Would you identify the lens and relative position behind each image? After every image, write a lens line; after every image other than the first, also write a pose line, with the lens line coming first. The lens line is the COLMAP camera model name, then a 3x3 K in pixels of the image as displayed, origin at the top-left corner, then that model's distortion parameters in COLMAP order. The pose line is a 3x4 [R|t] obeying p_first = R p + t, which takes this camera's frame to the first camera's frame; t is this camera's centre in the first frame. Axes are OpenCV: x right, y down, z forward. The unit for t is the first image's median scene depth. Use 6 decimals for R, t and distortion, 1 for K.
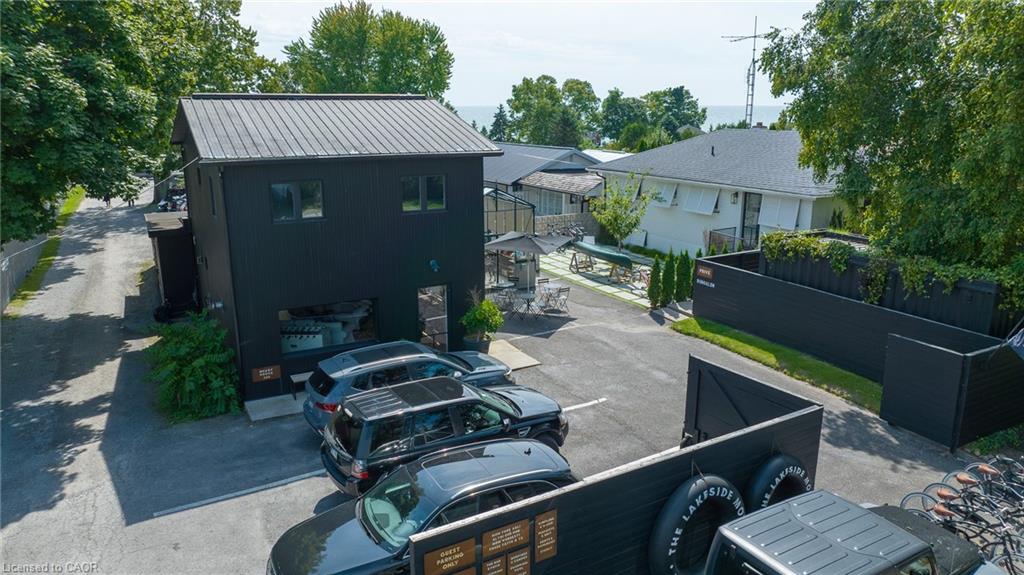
lens RADIAL K [[719.3, 0, 512.0], [0, 719.3, 287.5], [0, 0, 1]] dist [0.006042, 0.000582]
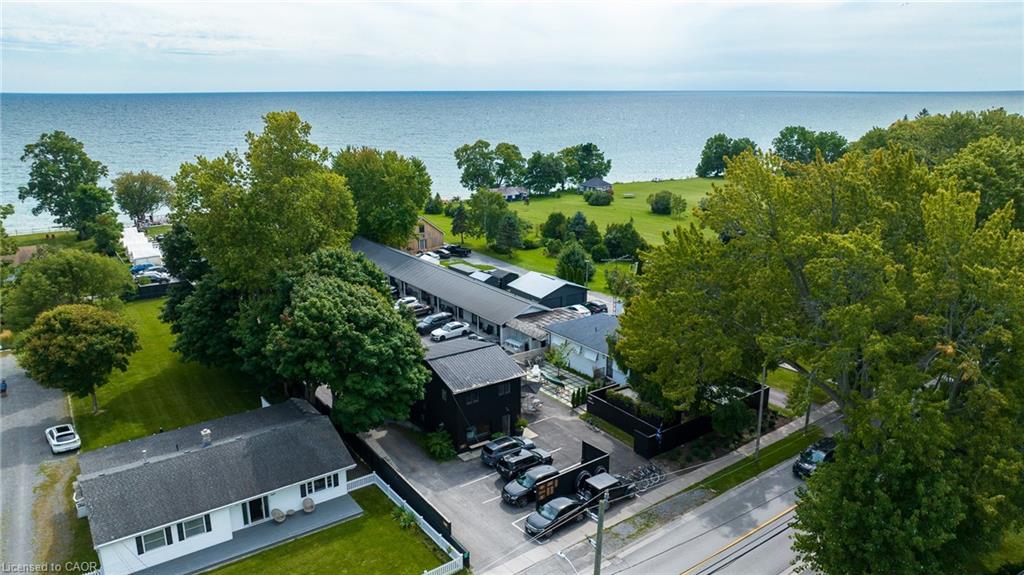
lens RADIAL K [[719.3, 0, 512.0], [0, 719.3, 287.5], [0, 0, 1]] dist [0.006042, 0.000582]
pose [[0.993440, -0.032085, 0.109765, -0.324405], [0.029880, 0.999319, 0.021673, -0.496586], [-0.110386, -0.018251, 0.993721, -1.705360]]
